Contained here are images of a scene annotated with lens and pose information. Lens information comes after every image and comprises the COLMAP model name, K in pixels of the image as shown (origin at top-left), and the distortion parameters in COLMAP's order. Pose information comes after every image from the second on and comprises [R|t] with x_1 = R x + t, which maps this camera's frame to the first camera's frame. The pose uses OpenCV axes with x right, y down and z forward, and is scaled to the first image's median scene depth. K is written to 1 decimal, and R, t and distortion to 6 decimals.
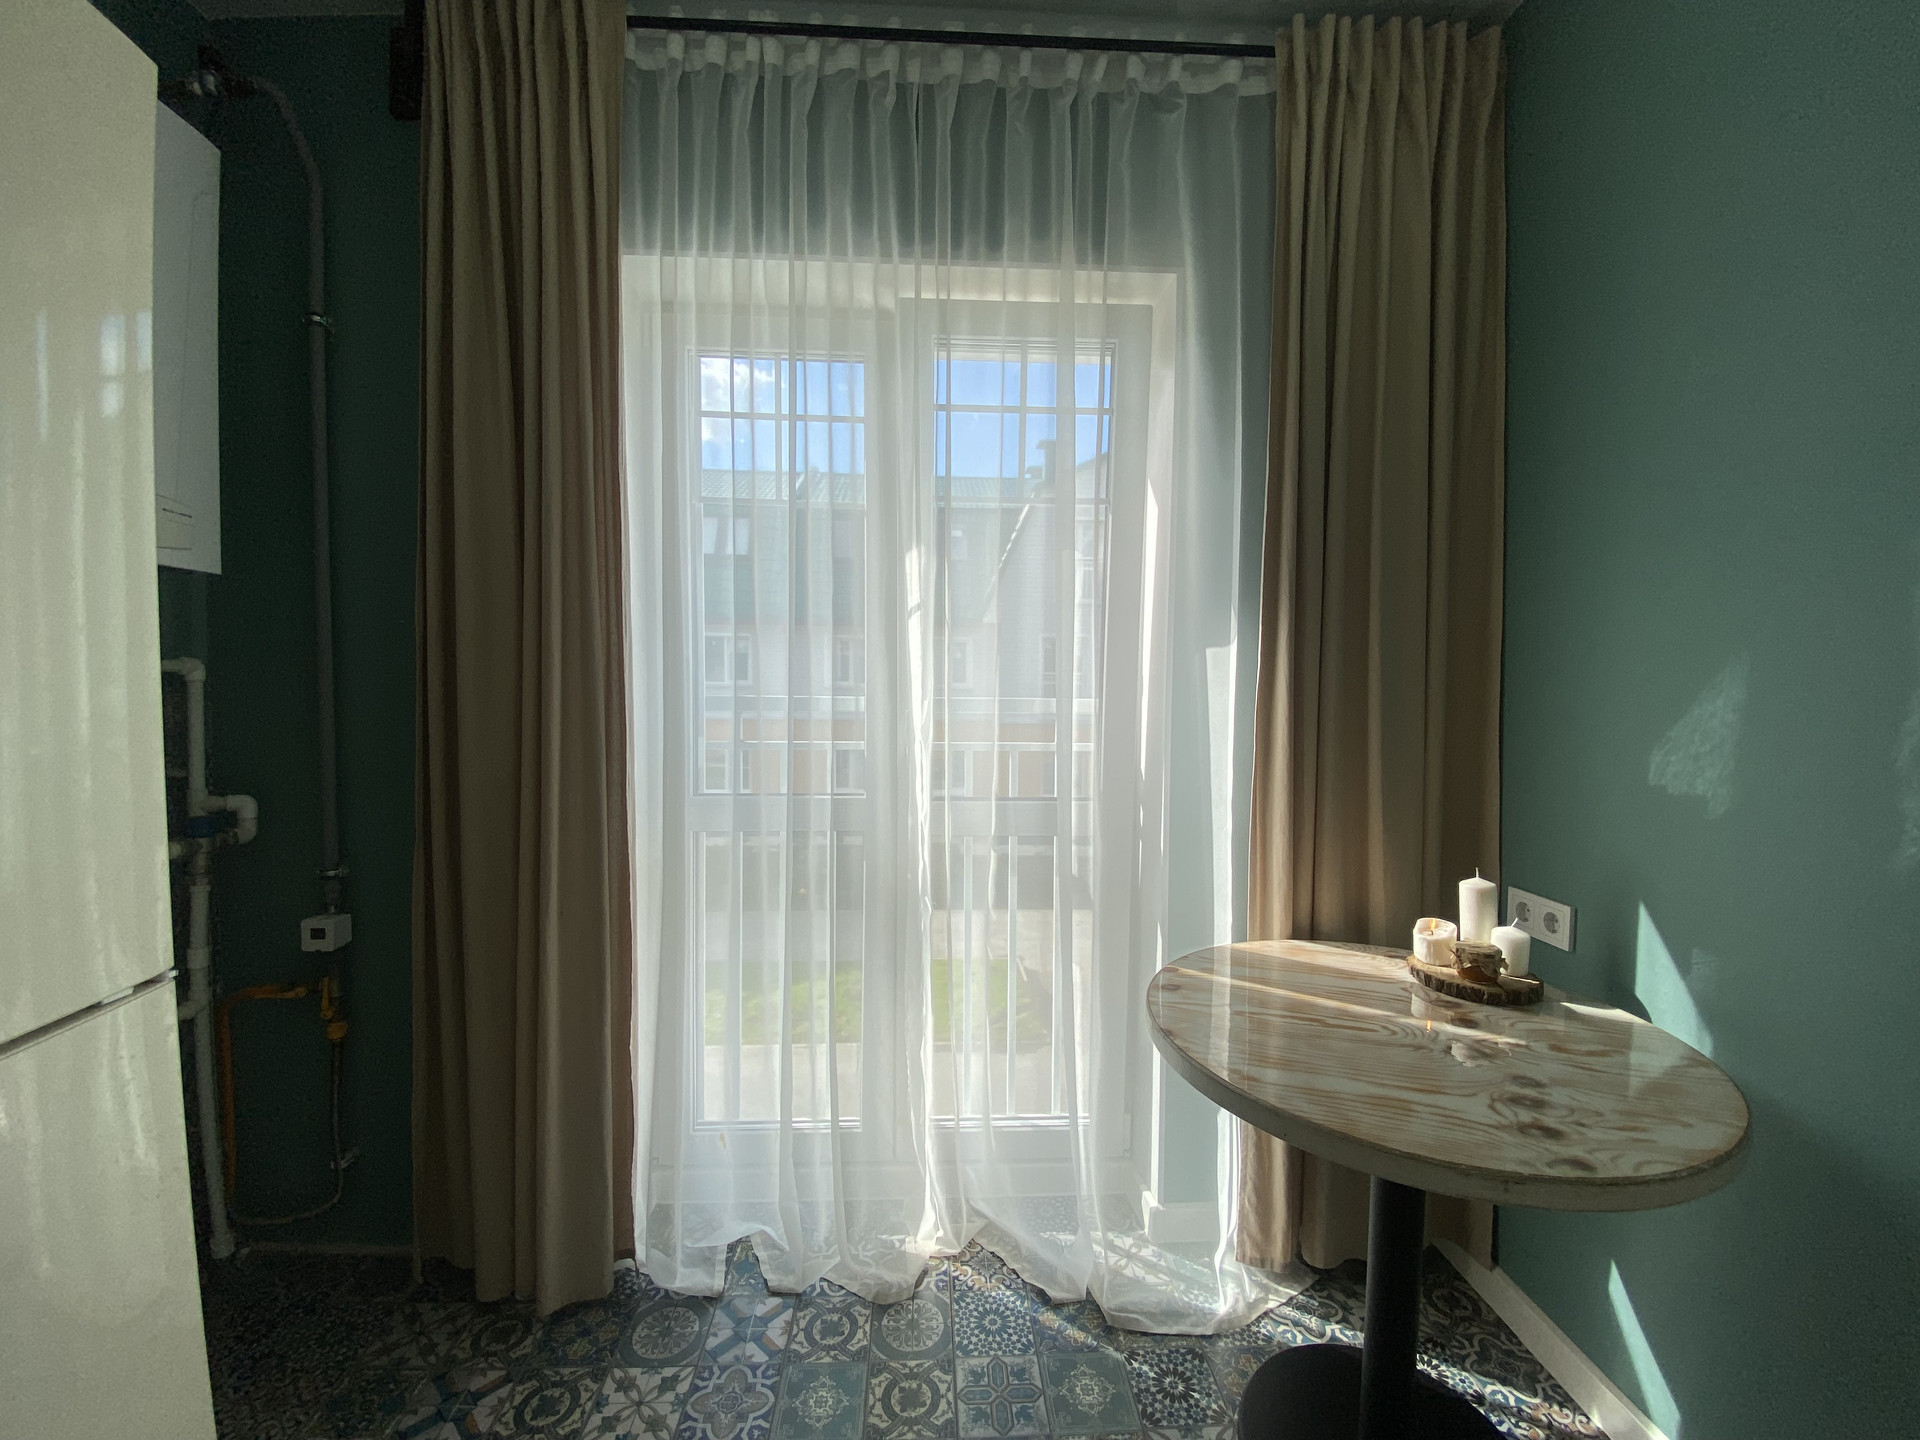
lens RADIAL K [[777.1, 0, 962.9], [0, 777.1, 699.7], [0, 0, 1]] dist [0.000556, -0.011650]
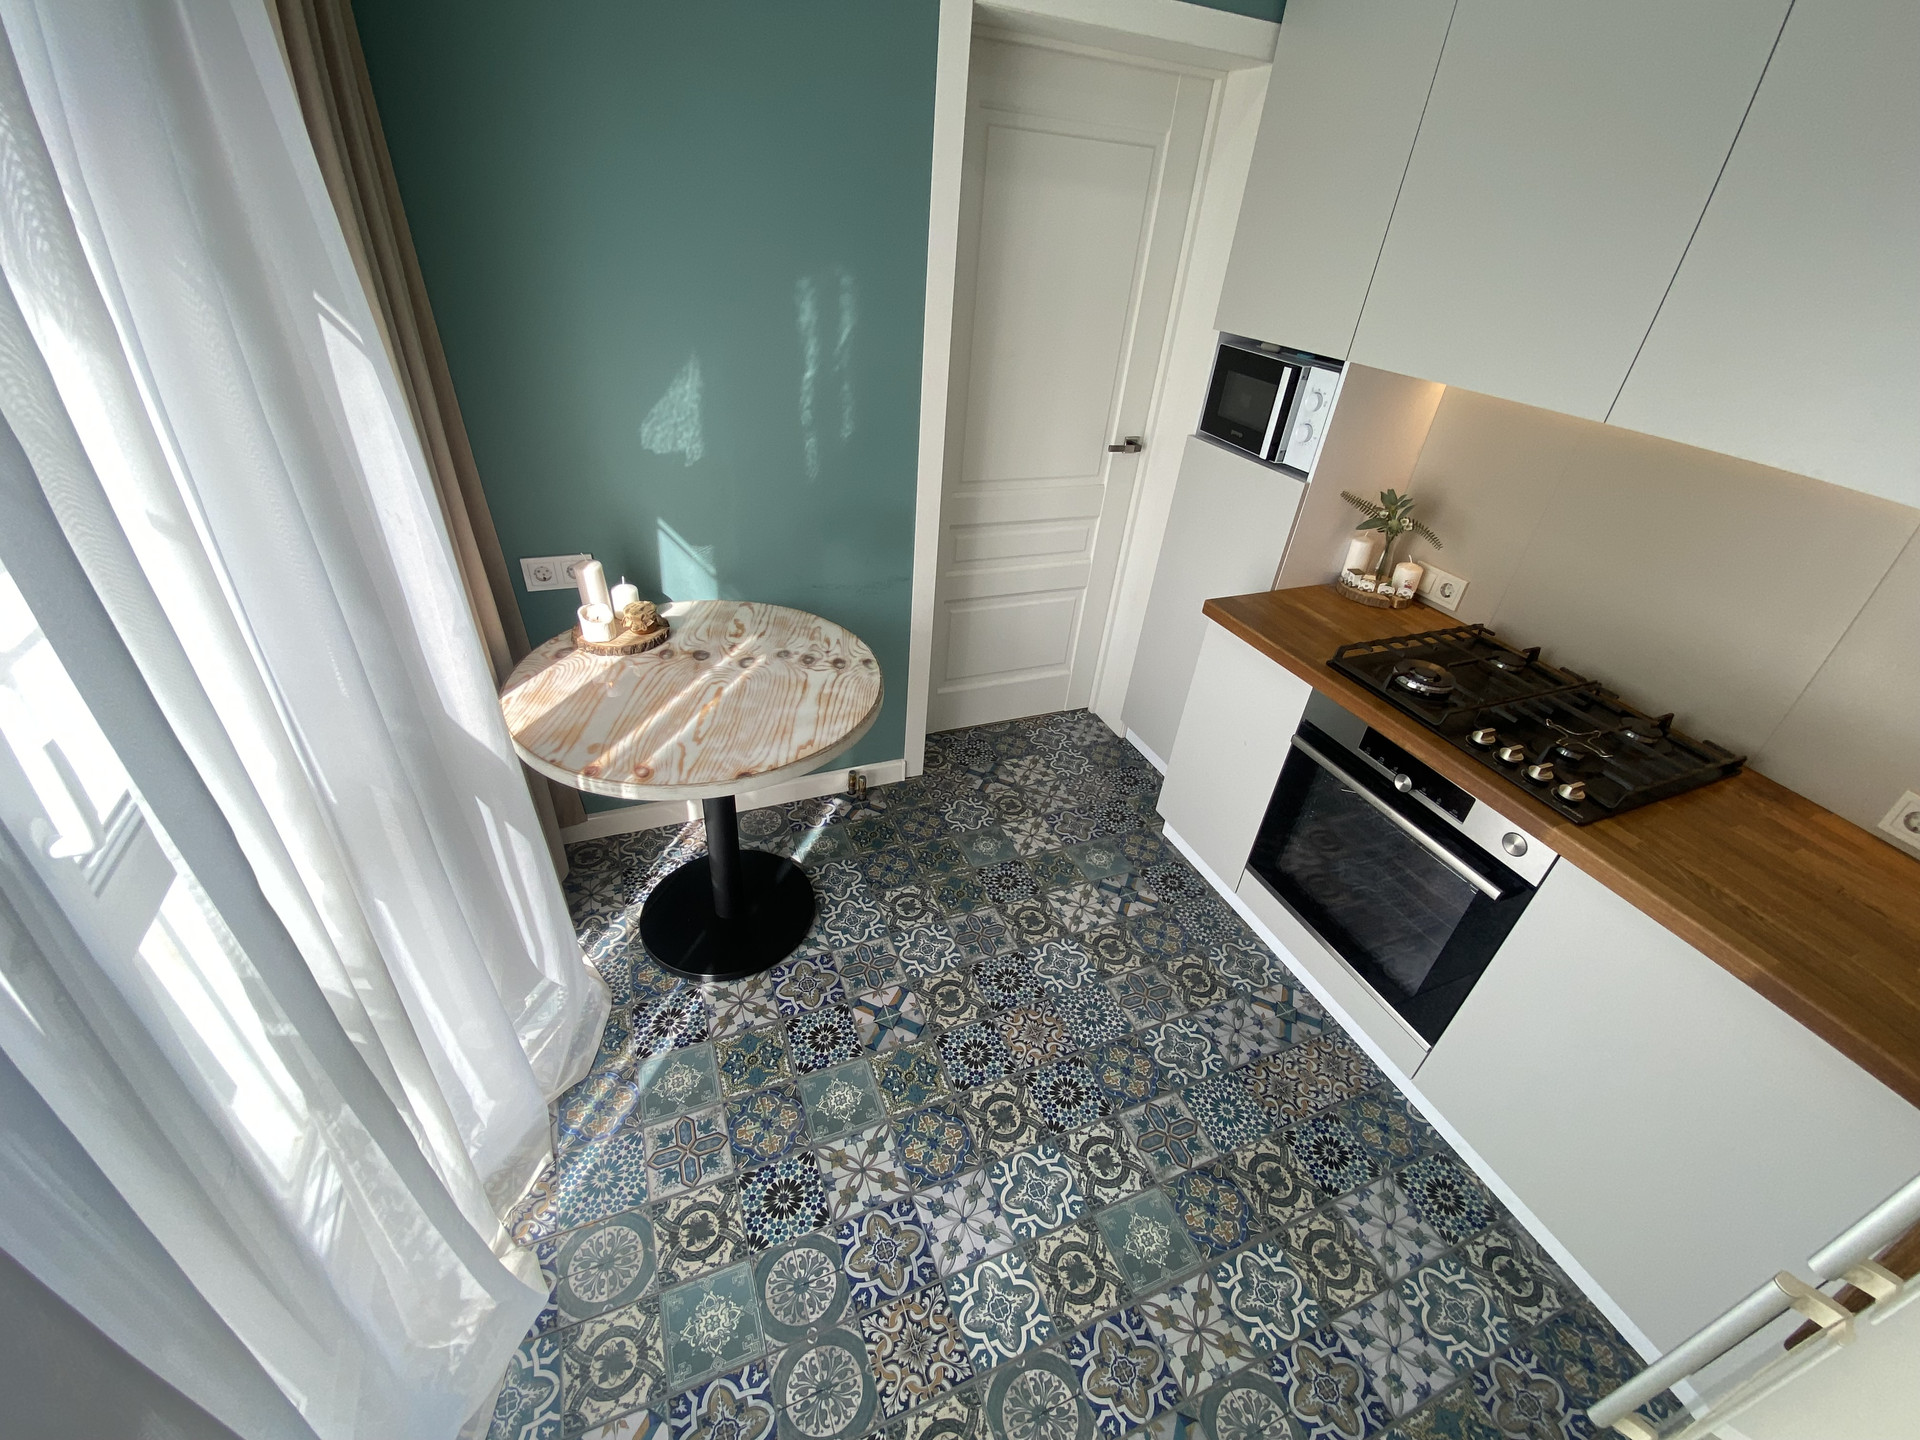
lens RADIAL K [[775.5, 0, 958.5], [0, 775.5, 715.5], [0, 0, 1]] dist [0.023321, -0.022932]
pose [[-0.326060, -0.541883, 0.774627, -0.615946], [-0.056111, 0.829058, 0.556341, -0.287091], [-0.943682, 0.137936, -0.300728, 0.871105]]
